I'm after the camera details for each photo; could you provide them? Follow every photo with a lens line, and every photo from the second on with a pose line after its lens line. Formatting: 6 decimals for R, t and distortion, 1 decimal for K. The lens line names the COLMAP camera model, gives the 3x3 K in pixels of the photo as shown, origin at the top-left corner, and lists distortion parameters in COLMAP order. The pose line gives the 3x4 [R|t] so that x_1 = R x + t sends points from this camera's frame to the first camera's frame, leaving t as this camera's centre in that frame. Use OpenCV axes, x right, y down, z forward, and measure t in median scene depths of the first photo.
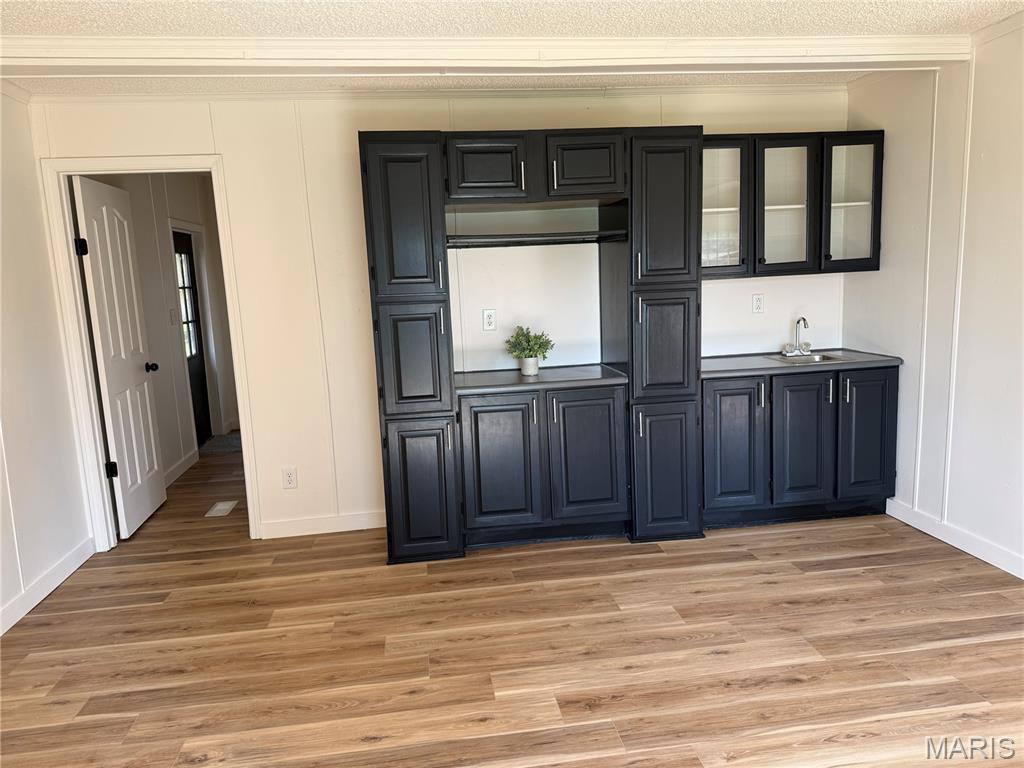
lens RADIAL K [[708.4, 0, 517.1], [0, 708.4, 386.6], [0, 0, 1]] dist [0.066461, -0.091509]
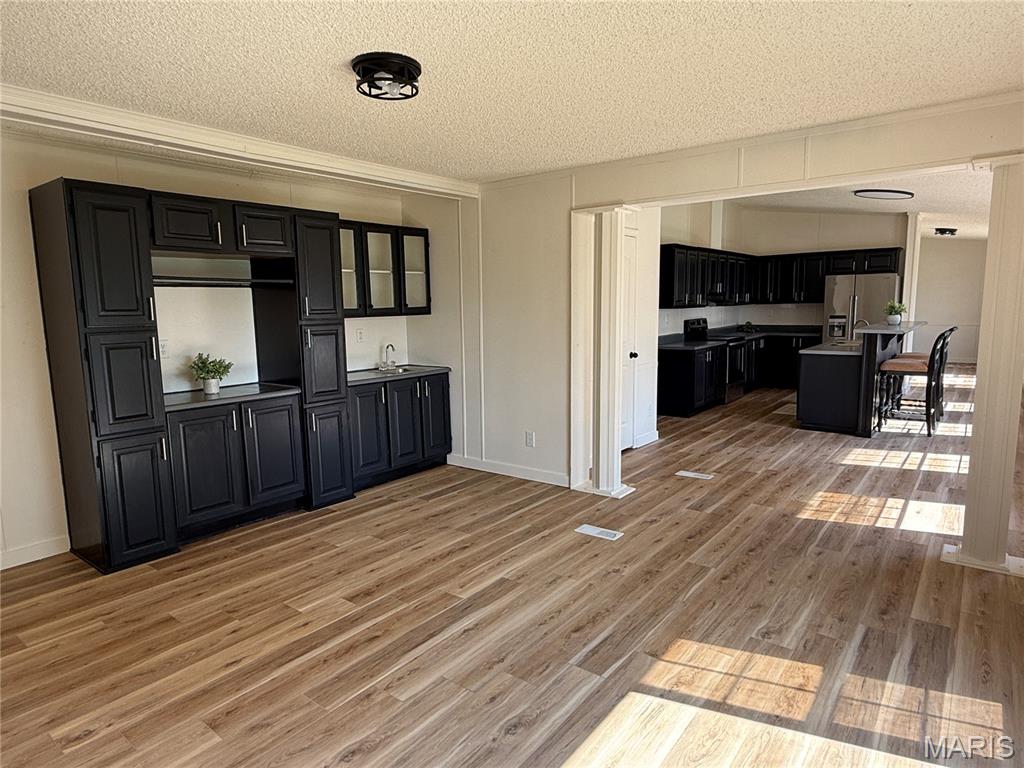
lens RADIAL K [[603.9, 0, 509.7], [0, 603.9, 396.2], [0, 0, 1]] dist [-0.006479, -0.002996]
pose [[0.716477, -0.073432, 0.693735, -0.357924], [0.095936, 0.995368, 0.006278, 0.032722], [-0.690982, 0.062056, 0.720203, -0.102652]]
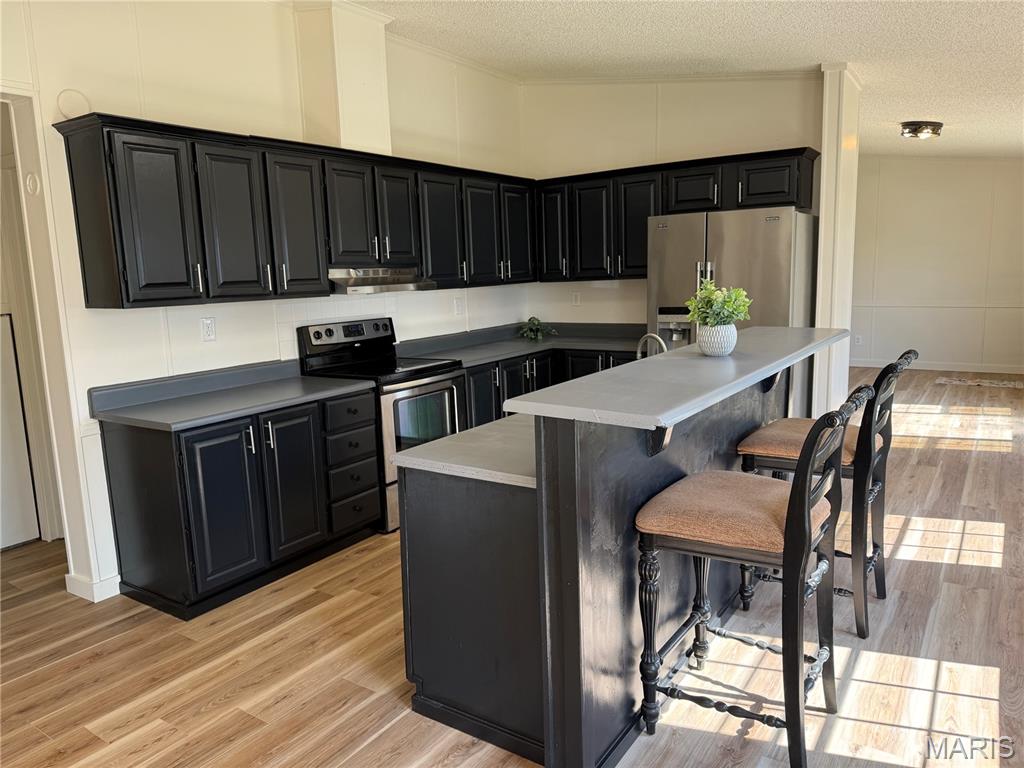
lens RADIAL K [[708.4, 0, 517.1], [0, 708.4, 386.6], [0, 0, 1]] dist [0.066461, -0.091509]
pose [[0.663921, -0.096123, 0.741600, 1.201777], [0.120291, 0.992517, 0.020954, -0.071058], [-0.738065, 0.075296, 0.670516, 0.087080]]
